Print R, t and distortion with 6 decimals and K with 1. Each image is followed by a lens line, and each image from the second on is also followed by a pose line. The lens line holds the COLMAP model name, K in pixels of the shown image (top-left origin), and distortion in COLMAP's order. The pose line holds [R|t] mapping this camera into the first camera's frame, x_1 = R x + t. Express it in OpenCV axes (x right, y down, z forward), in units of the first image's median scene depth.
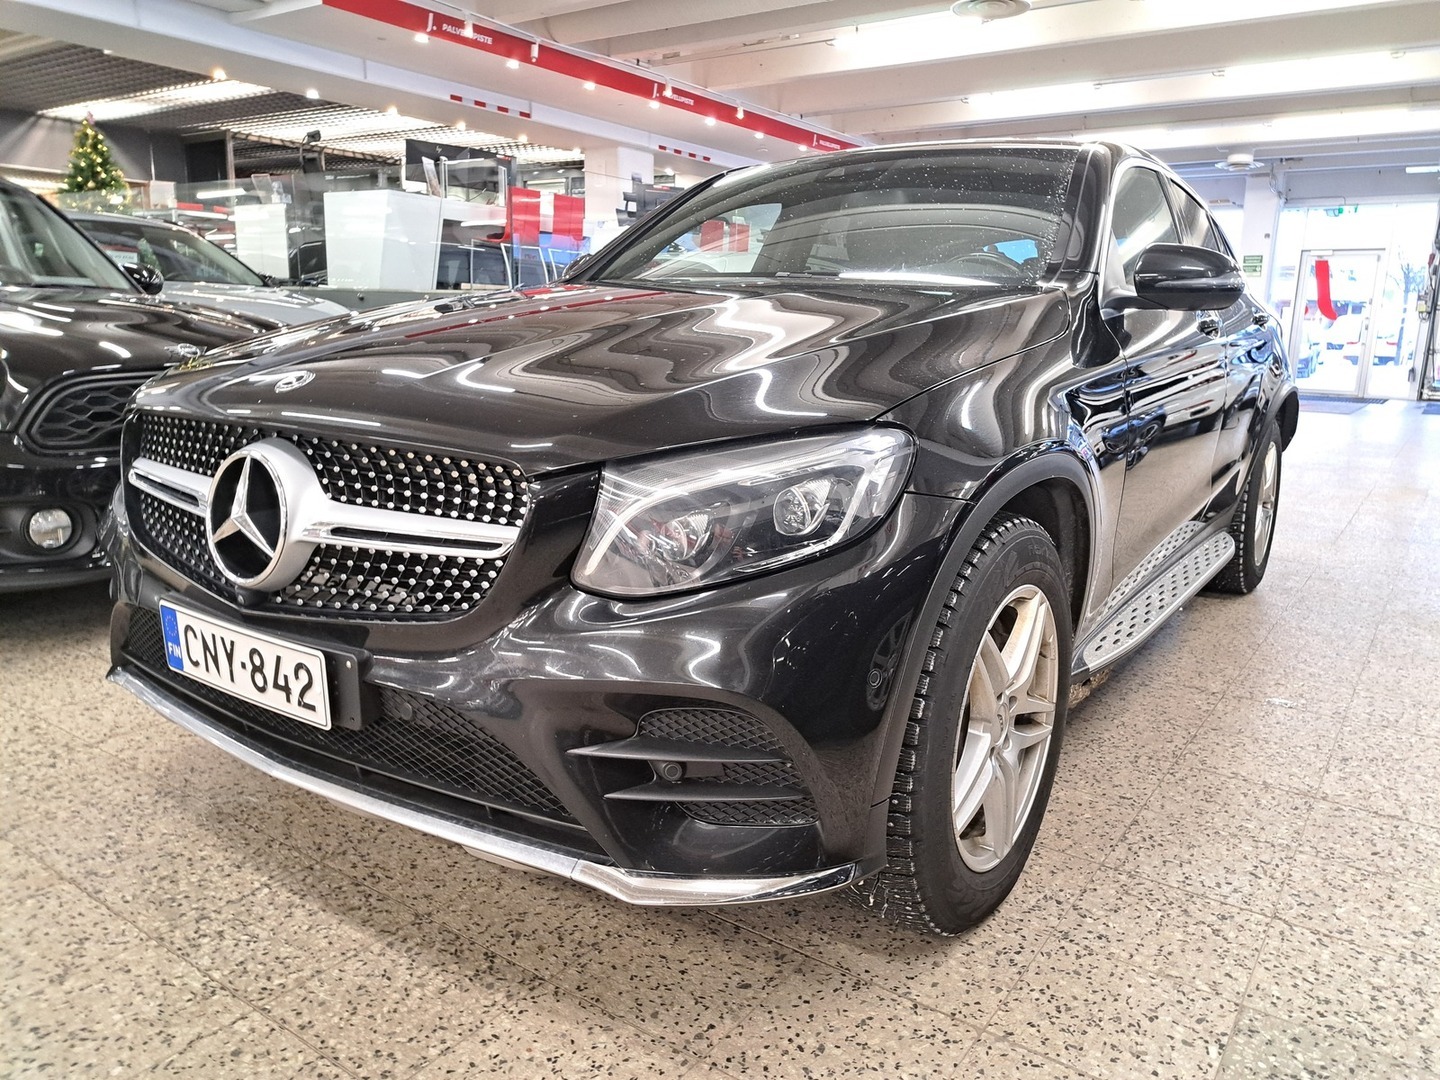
lens RADIAL K [[1023.8, 0, 722.5], [0, 1023.8, 513.8], [0, 0, 1]] dist [0.008956, 0.004054]
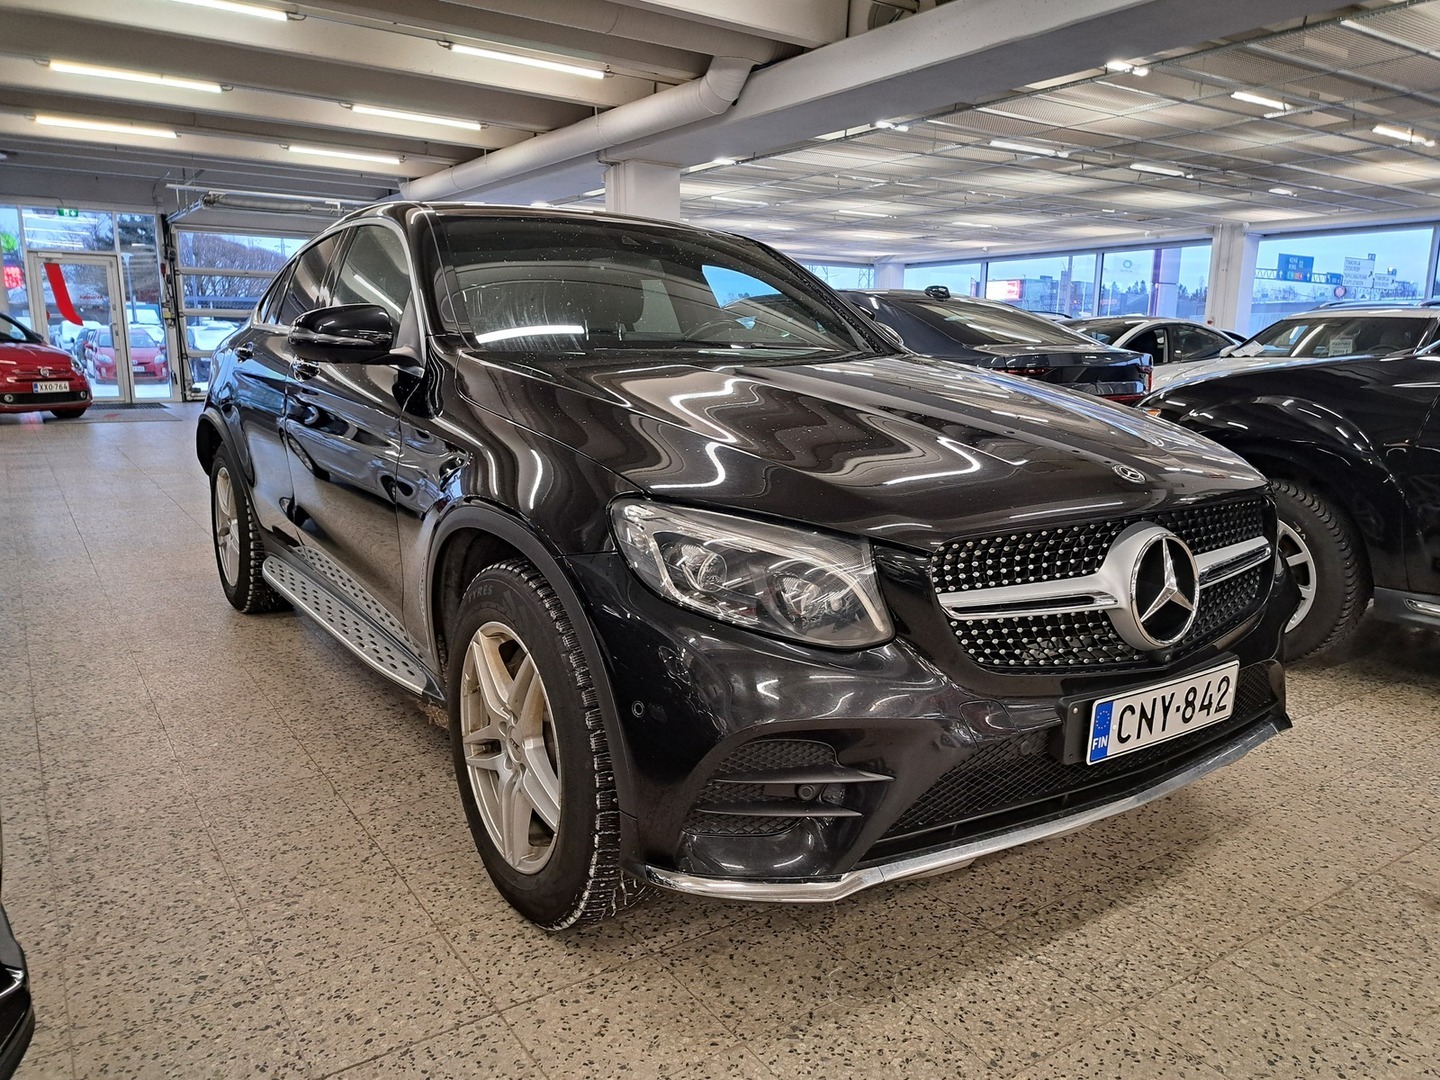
lens RADIAL K [[1049.2, 0, 720.0], [0, 1049.2, 540.0], [0, 0, 1]] dist [0.007309, 0.000107]
pose [[0.354576, -0.190277, 0.915462, -1.742407], [0.168226, 0.976081, 0.137720, -0.302781], [-0.919769, 0.105173, 0.378104, 1.010628]]
